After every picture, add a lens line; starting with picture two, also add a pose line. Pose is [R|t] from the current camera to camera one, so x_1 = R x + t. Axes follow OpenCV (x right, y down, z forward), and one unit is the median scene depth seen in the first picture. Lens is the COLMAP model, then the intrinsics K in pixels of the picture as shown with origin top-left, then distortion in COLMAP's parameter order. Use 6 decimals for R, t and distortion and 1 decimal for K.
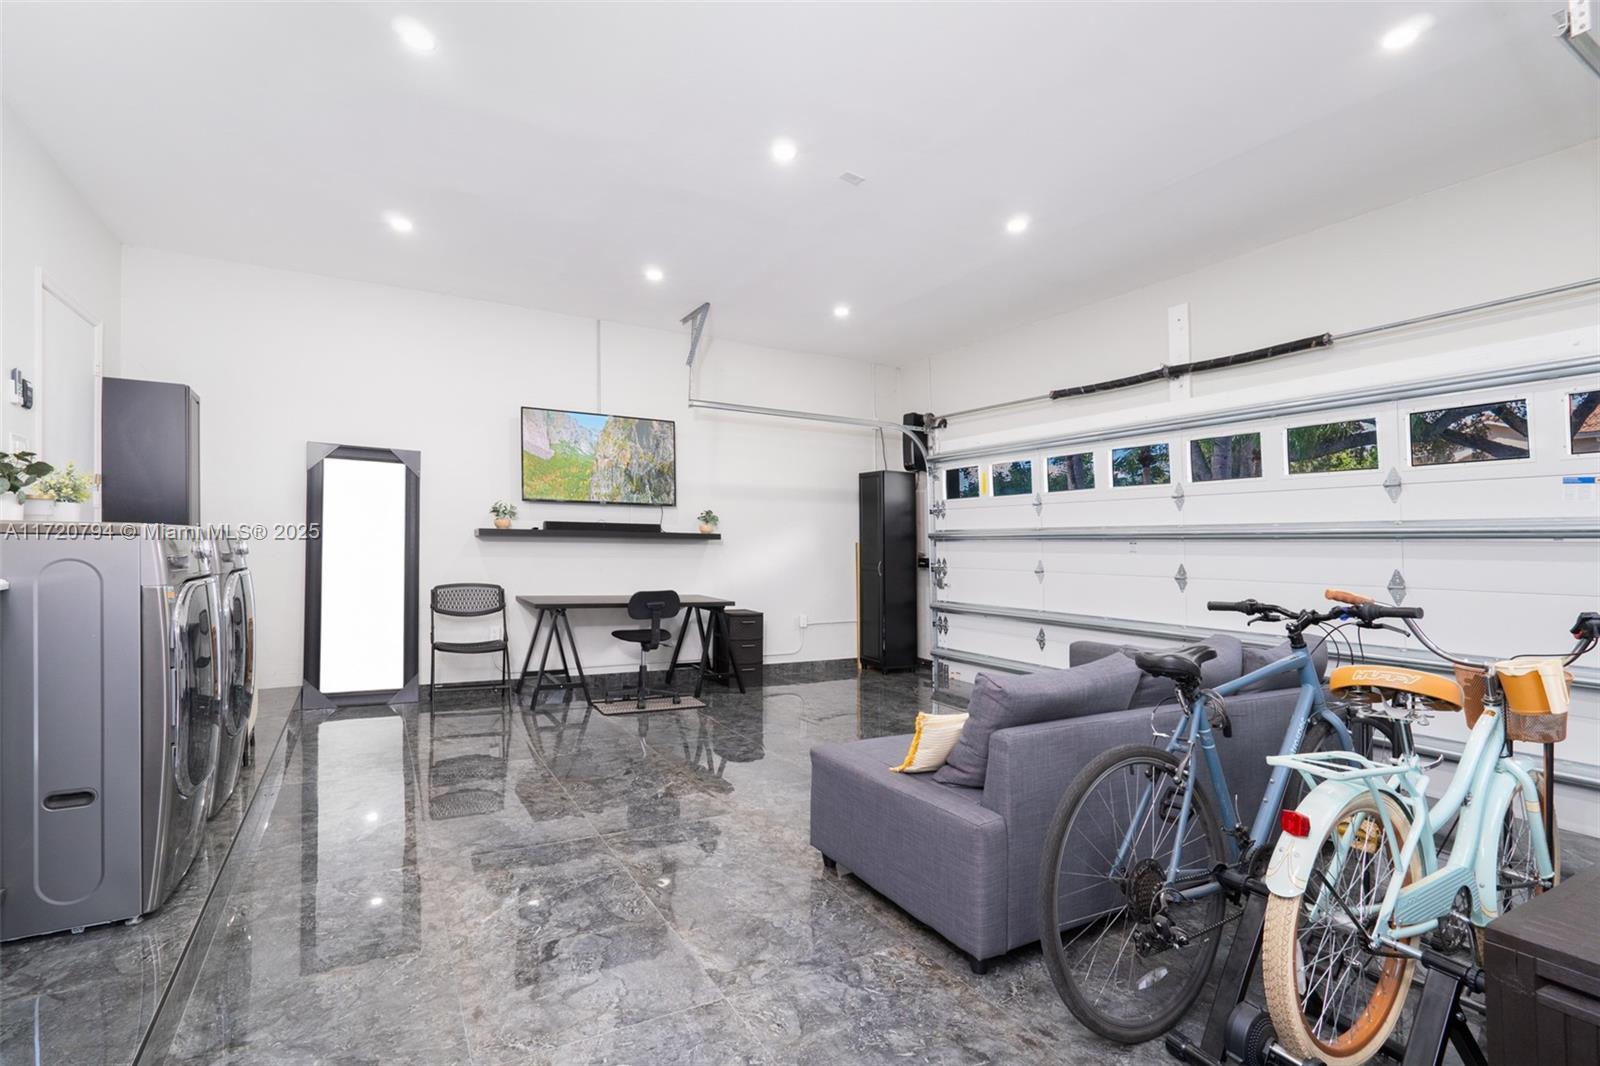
lens RADIAL K [[738.4, 0, 800.0], [0, 738.4, 533.0], [0, 0, 1]] dist [-0.017686, -0.000031]
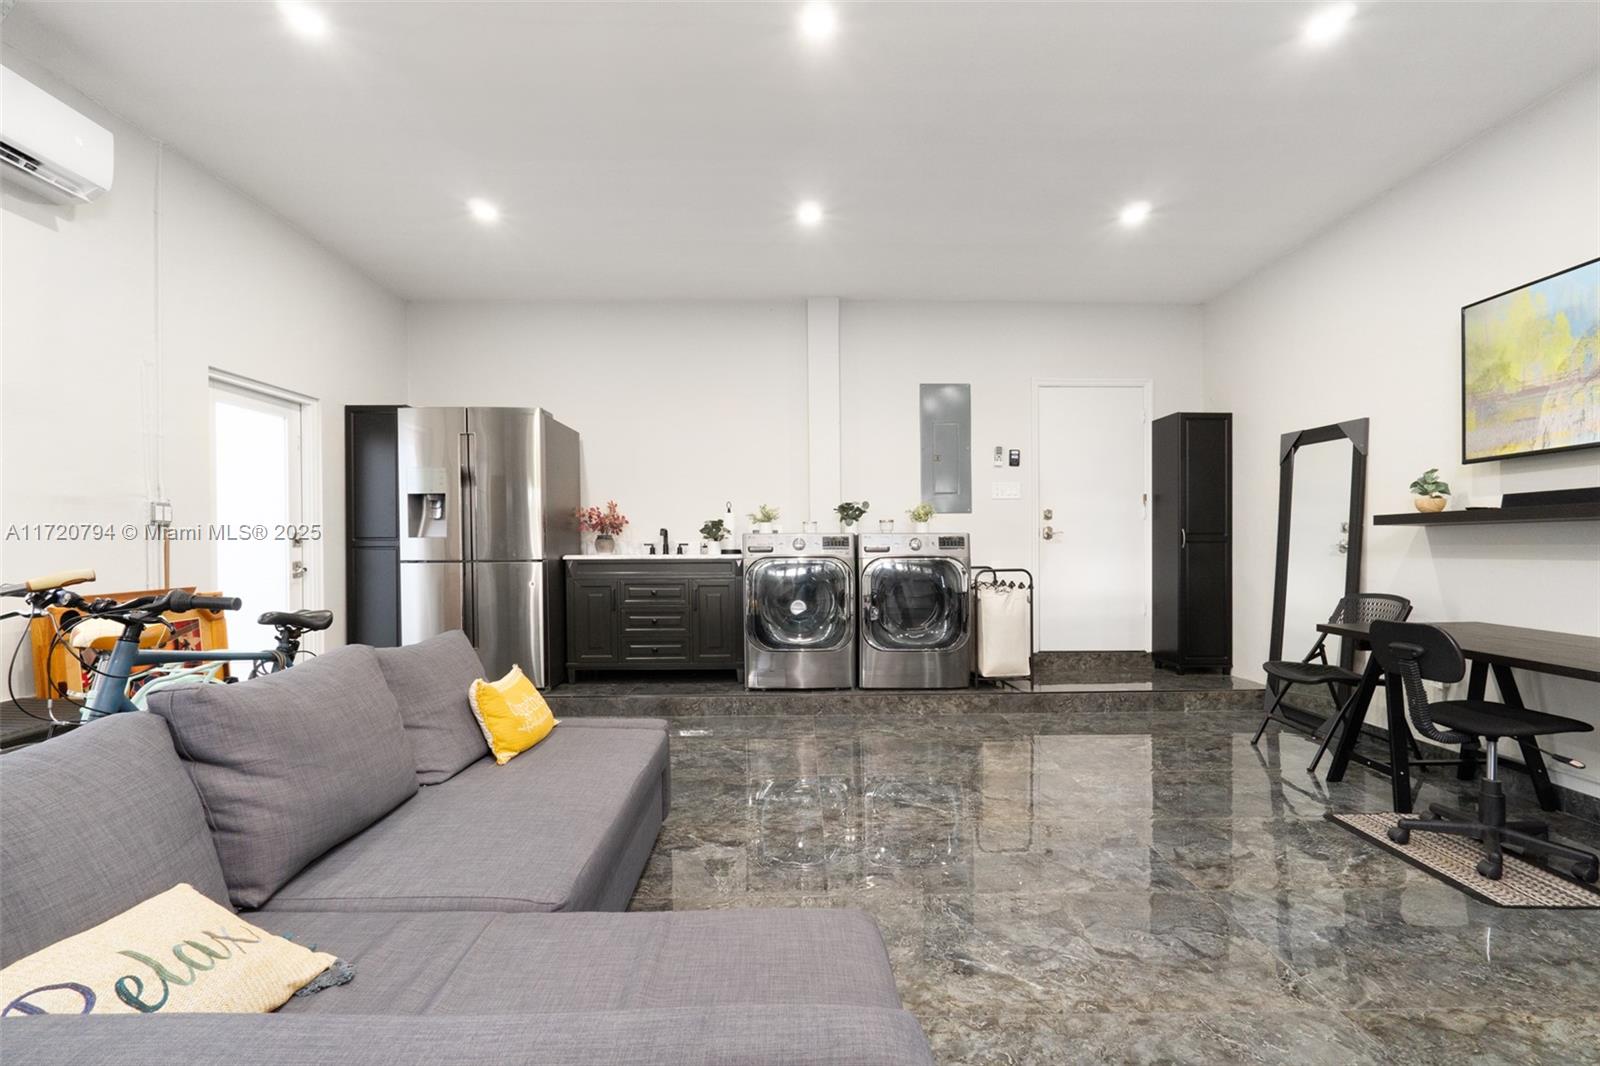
lens RADIAL K [[738.4, 0, 800.0], [0, 738.4, 533.0], [0, 0, 1]] dist [-0.017686, -0.000031]
pose [[-0.485107, -0.019505, -0.874237, 0.439321], [0.017526, 0.999334, -0.032021, 0.023937], [0.874279, -0.030856, -0.484441, 0.839641]]
